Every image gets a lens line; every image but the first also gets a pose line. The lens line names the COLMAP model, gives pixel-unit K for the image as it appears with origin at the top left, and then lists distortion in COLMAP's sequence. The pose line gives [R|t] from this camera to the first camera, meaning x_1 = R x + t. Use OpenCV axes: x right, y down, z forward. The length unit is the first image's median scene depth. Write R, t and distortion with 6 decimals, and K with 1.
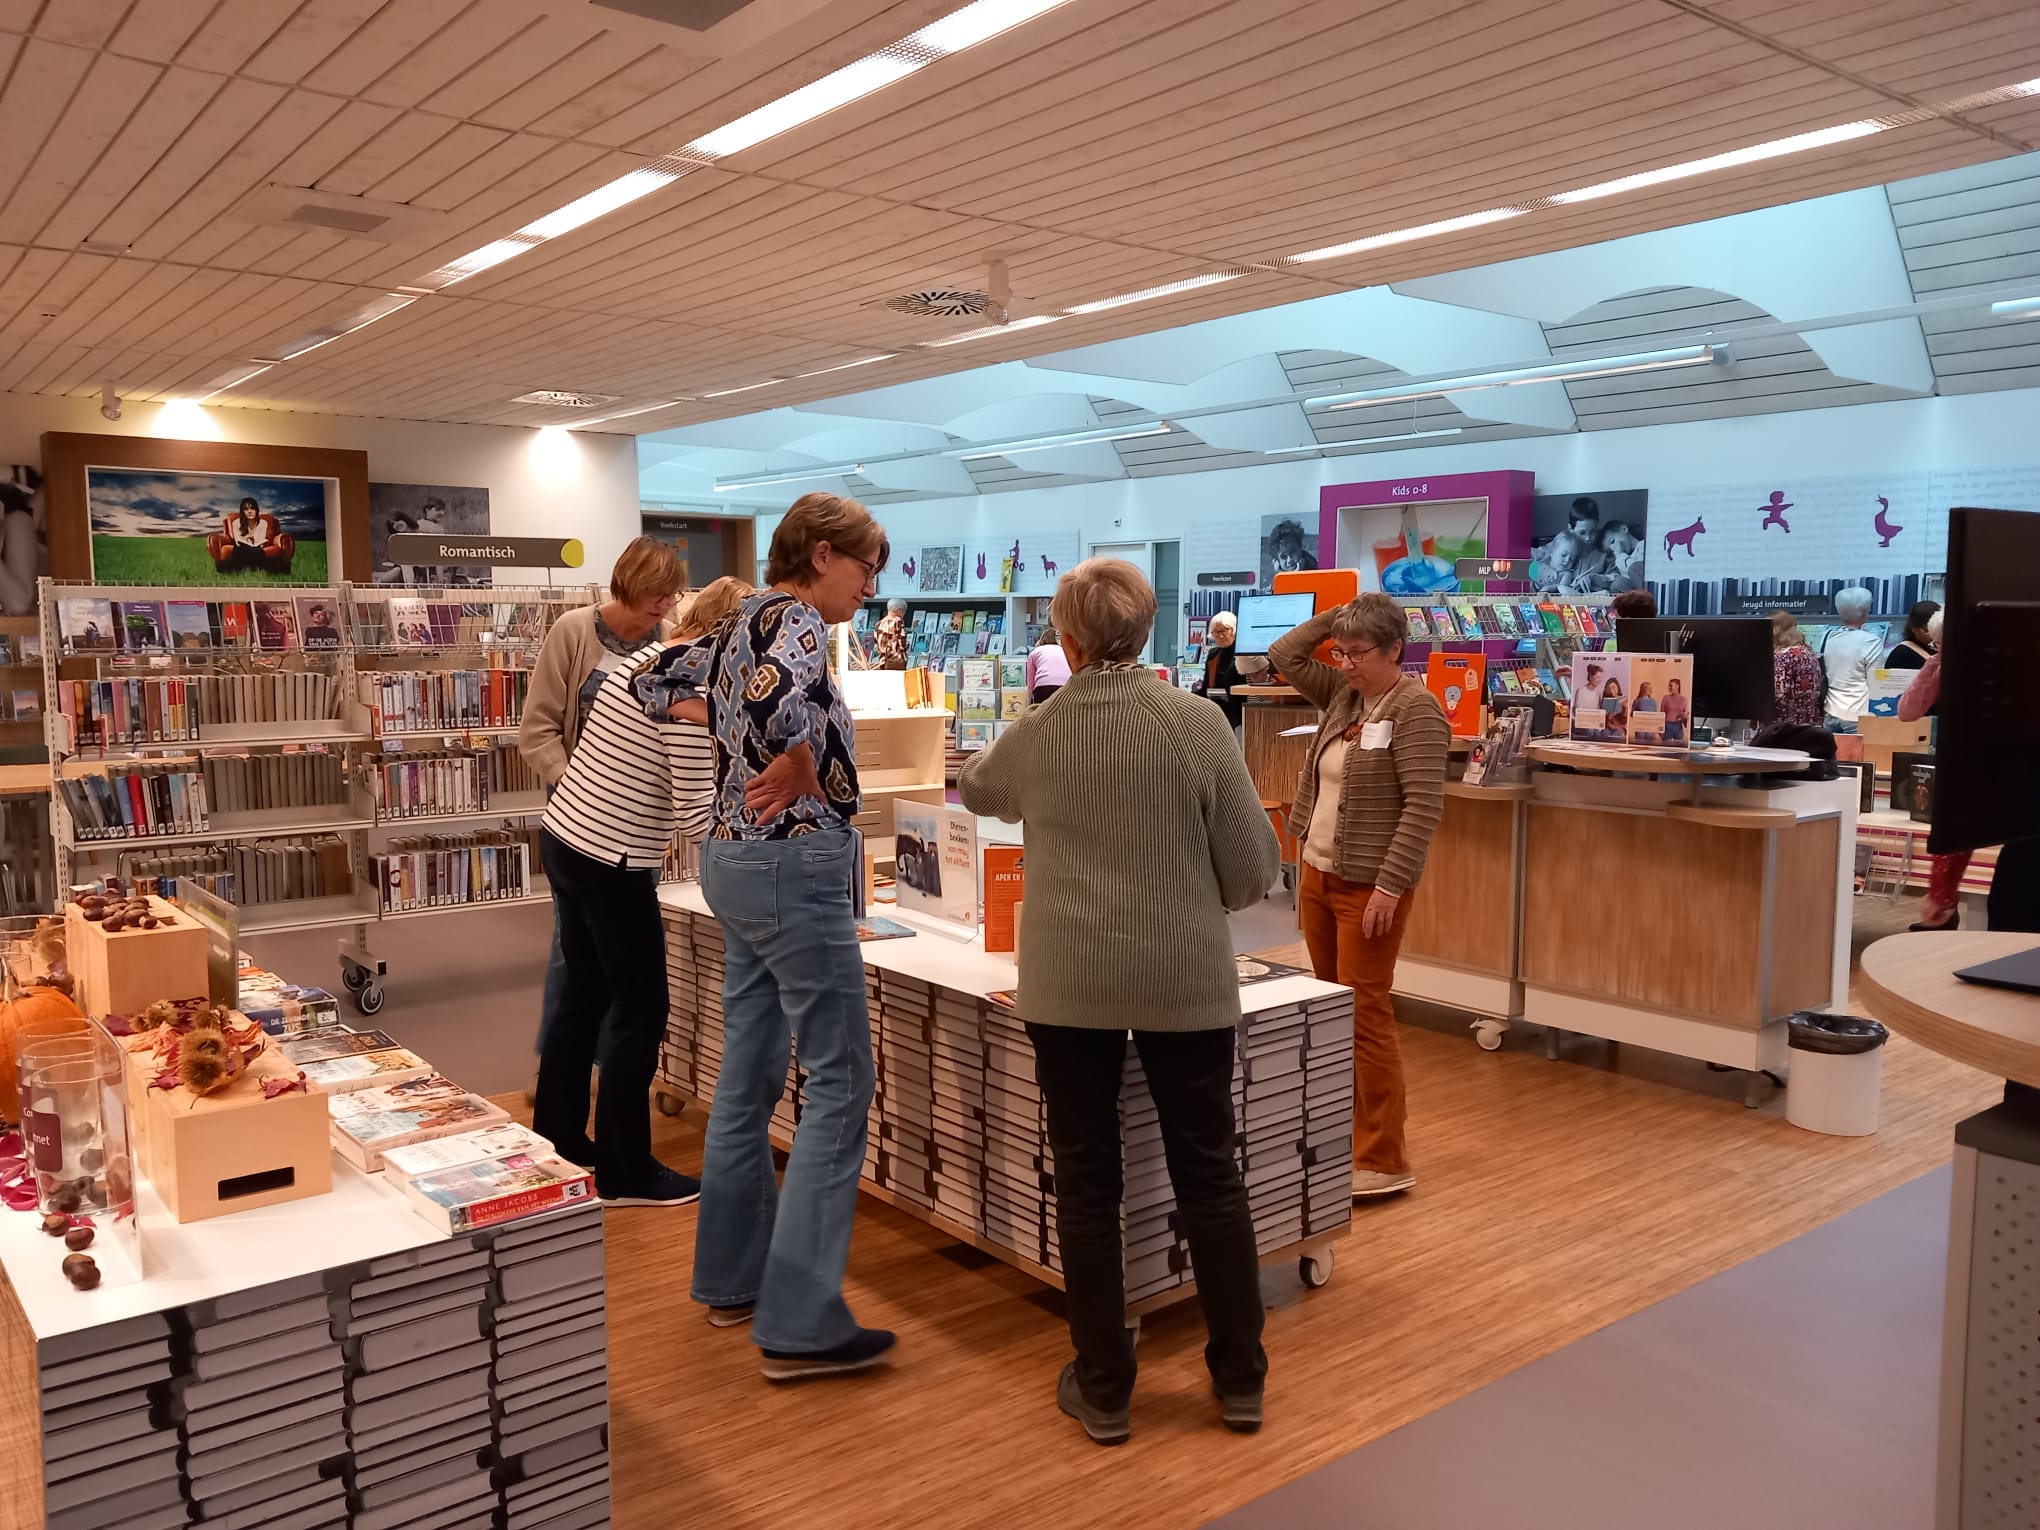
lens RADIAL K [[1598.7, 0, 1020.0], [0, 1598.7, 765.0], [0, 0, 1]] dist [-0.002333, 0.003606]
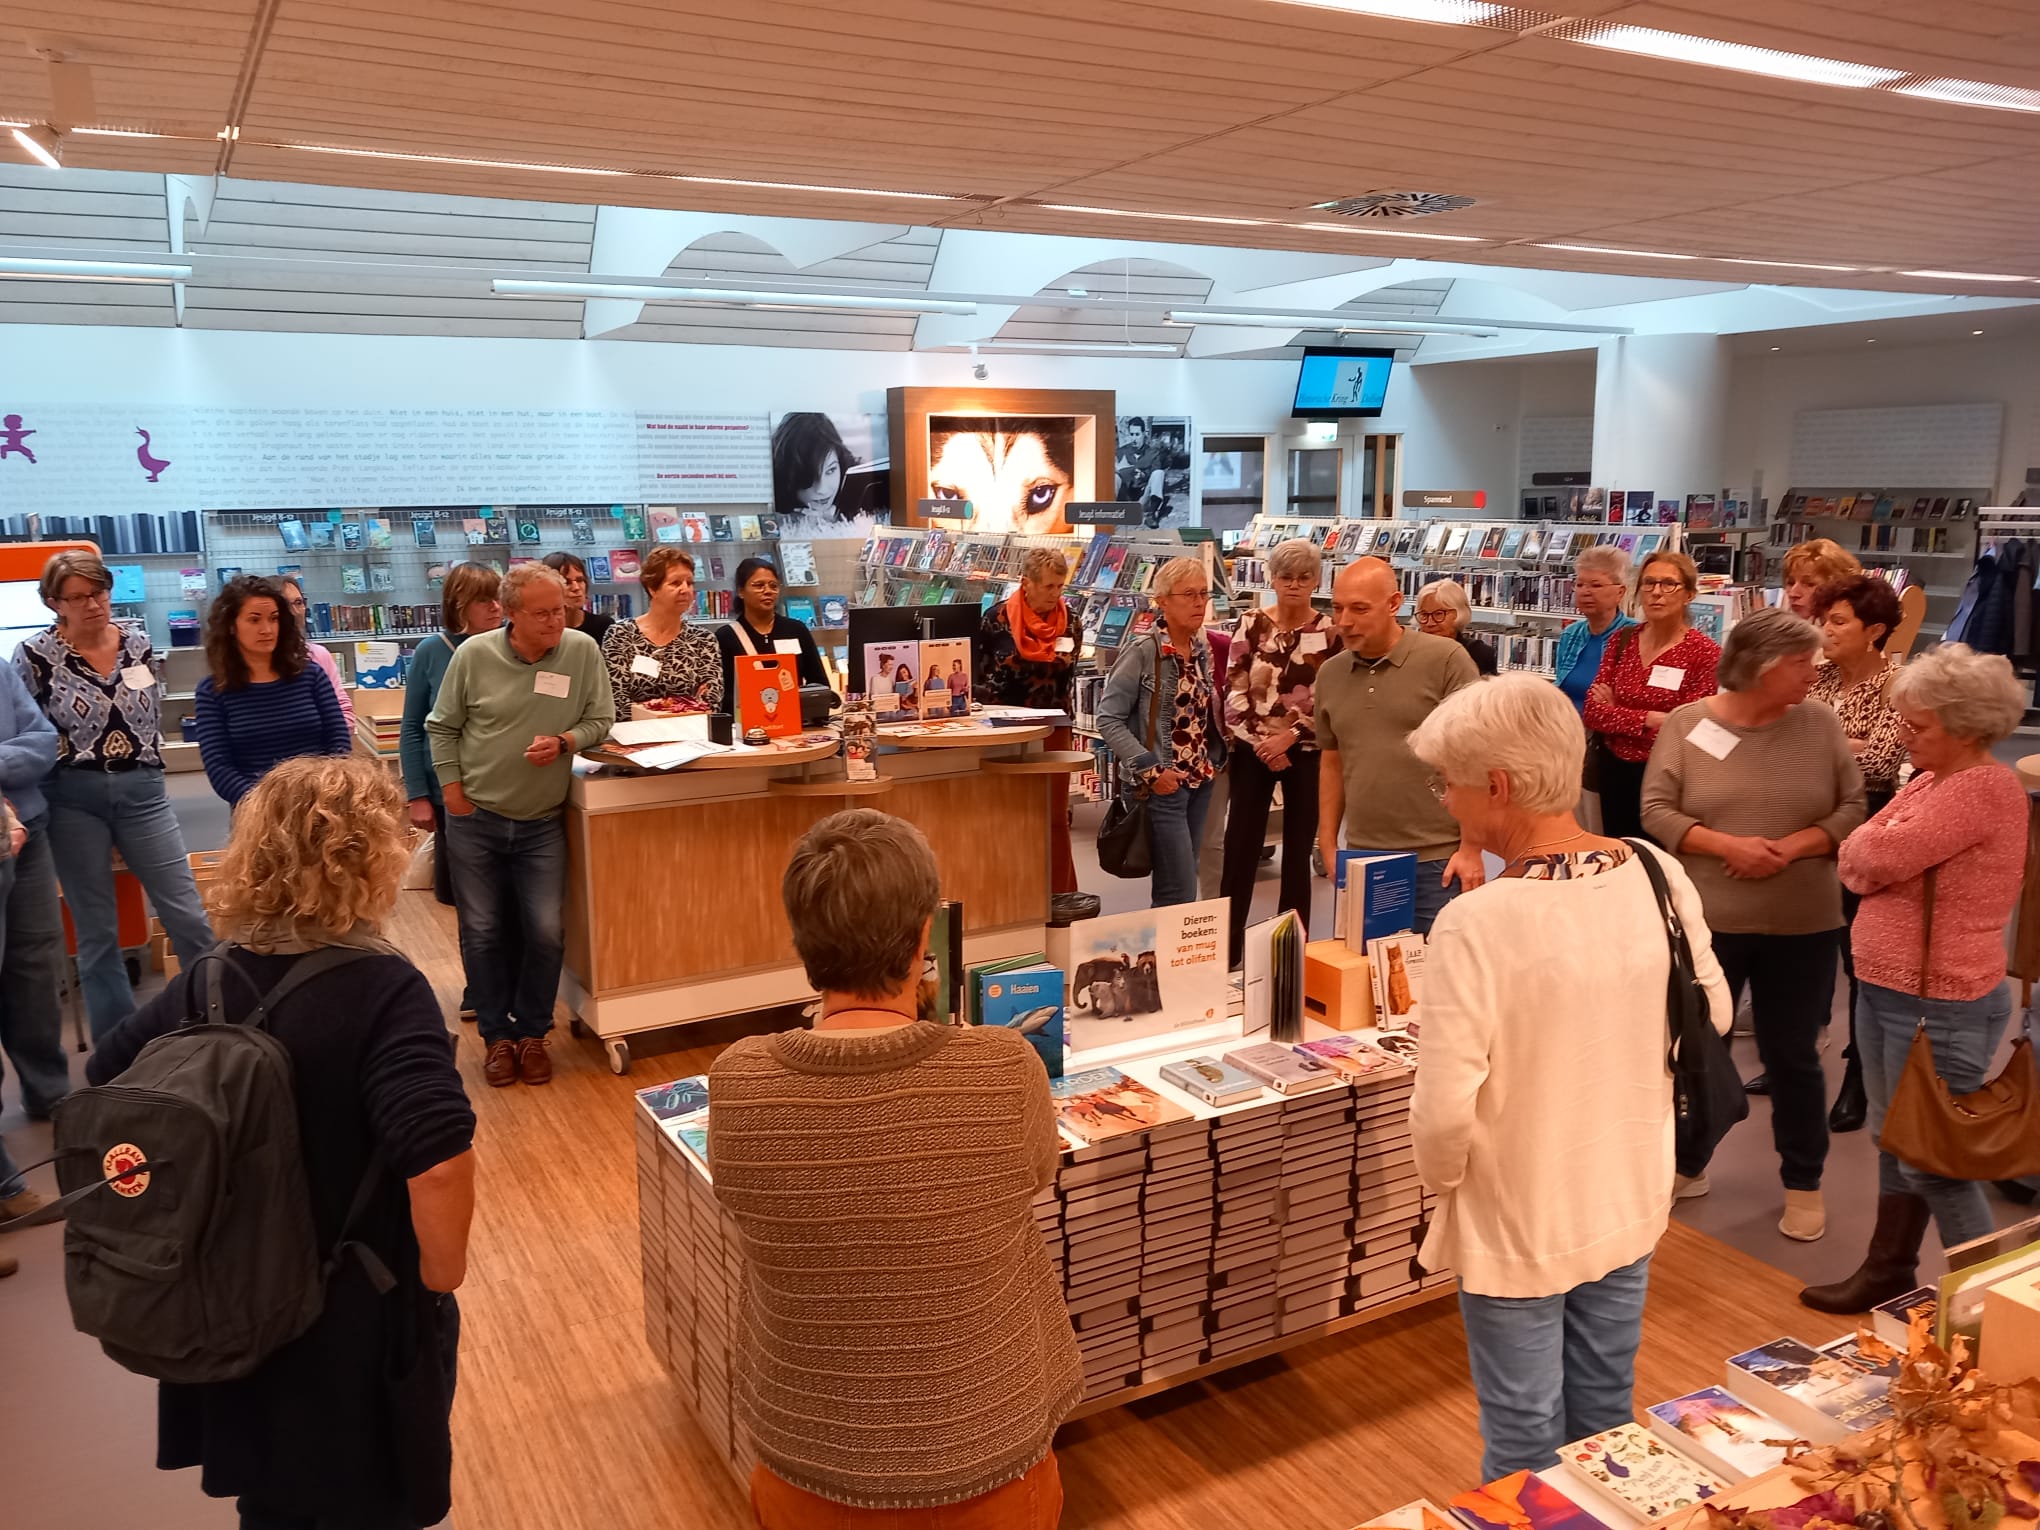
lens RADIAL K [[1598.7, 0, 1020.0], [0, 1598.7, 765.0], [0, 0, 1]] dist [-0.002333, 0.003606]
pose [[0.182153, -0.169941, 0.968473, -0.300977], [0.099172, 0.983104, 0.153856, -0.064304], [-0.978256, 0.068020, 0.195929, 0.312600]]
